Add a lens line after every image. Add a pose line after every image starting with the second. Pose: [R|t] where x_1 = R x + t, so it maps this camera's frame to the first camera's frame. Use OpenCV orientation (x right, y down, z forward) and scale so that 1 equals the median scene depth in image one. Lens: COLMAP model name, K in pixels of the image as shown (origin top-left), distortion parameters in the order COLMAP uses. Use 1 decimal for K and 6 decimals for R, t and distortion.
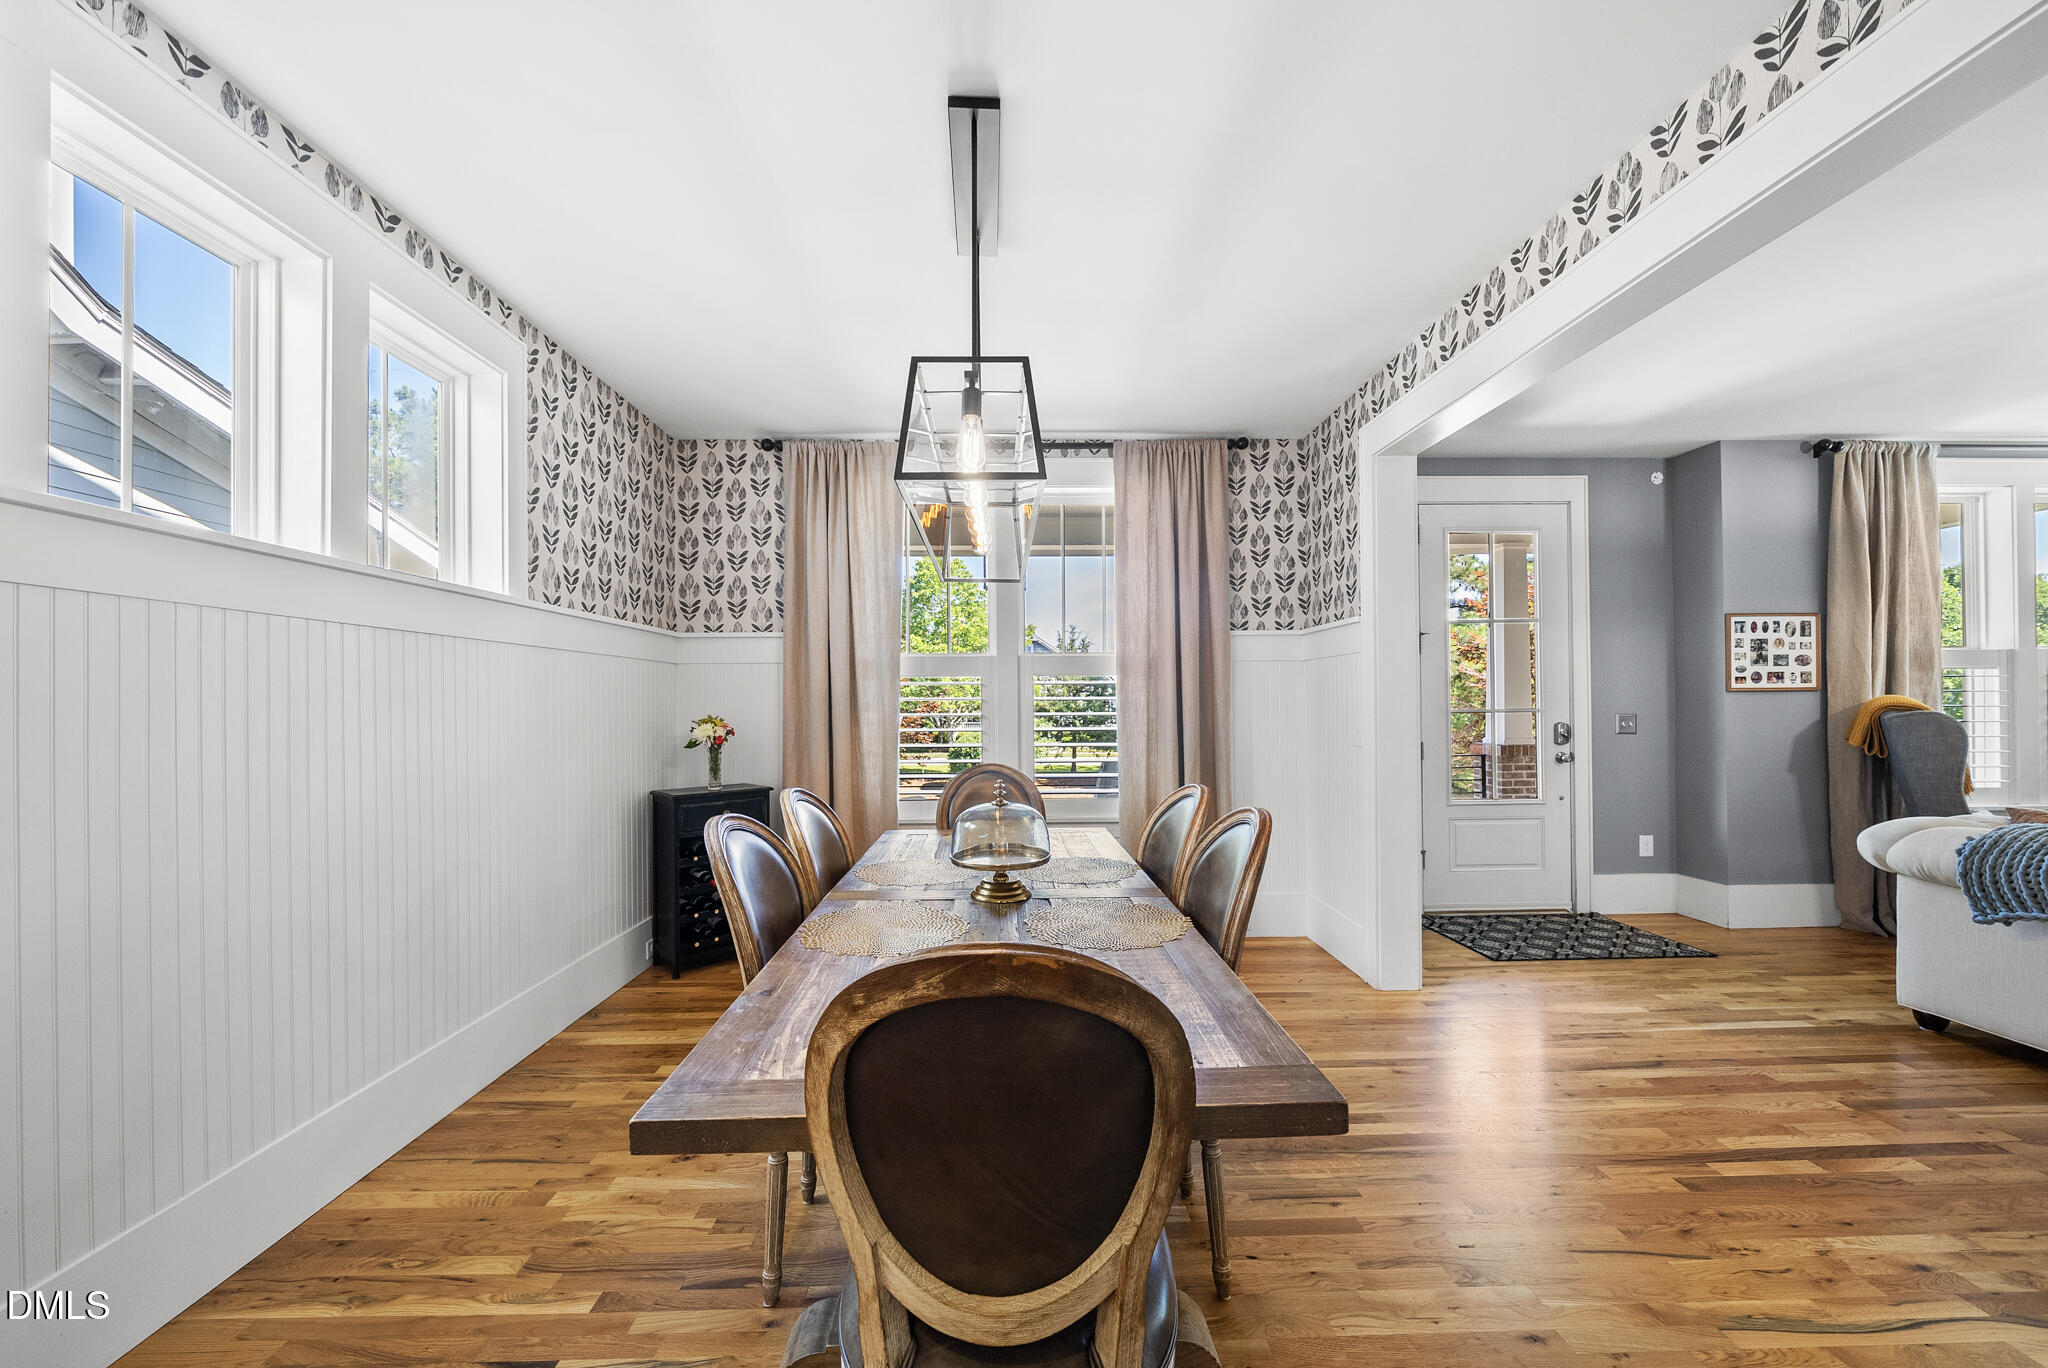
lens RADIAL K [[737.9, 0, 1021.8], [0, 737.9, 702.2], [0, 0, 1]] dist [-0.004961, 0.000057]
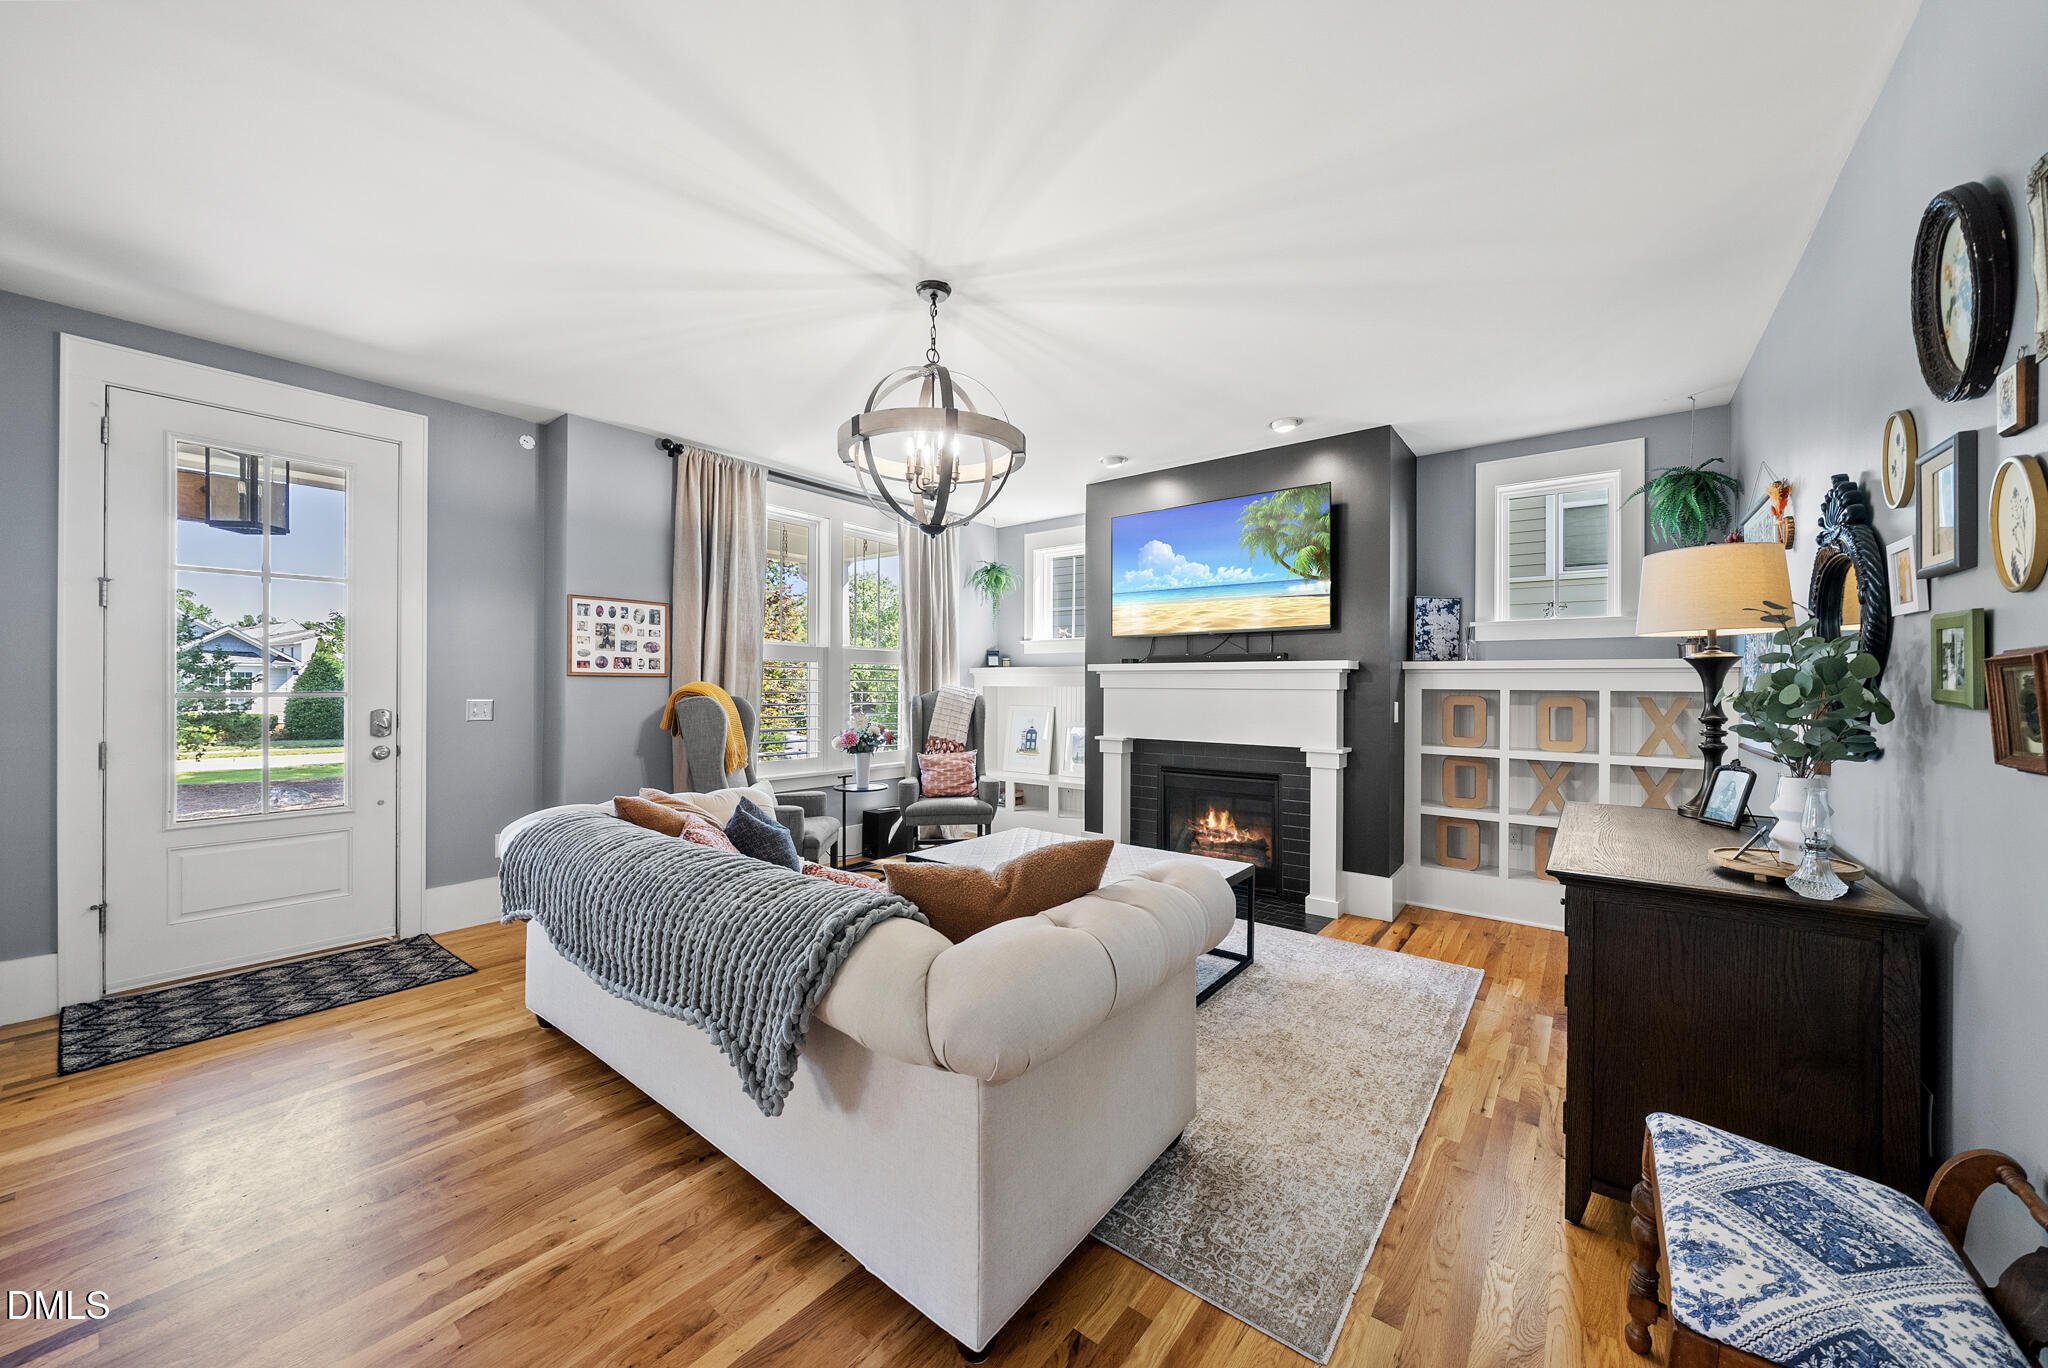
lens RADIAL K [[723.1, 0, 1023.8], [0, 723.1, 688.6], [0, 0, 1]] dist [-0.006934, -0.000060]
pose [[0.636292, 0.008653, 0.771399, 0.612921], [-0.013159, 0.999913, -0.000362, -0.005417], [-0.771336, -0.009921, 0.636351, -0.058255]]
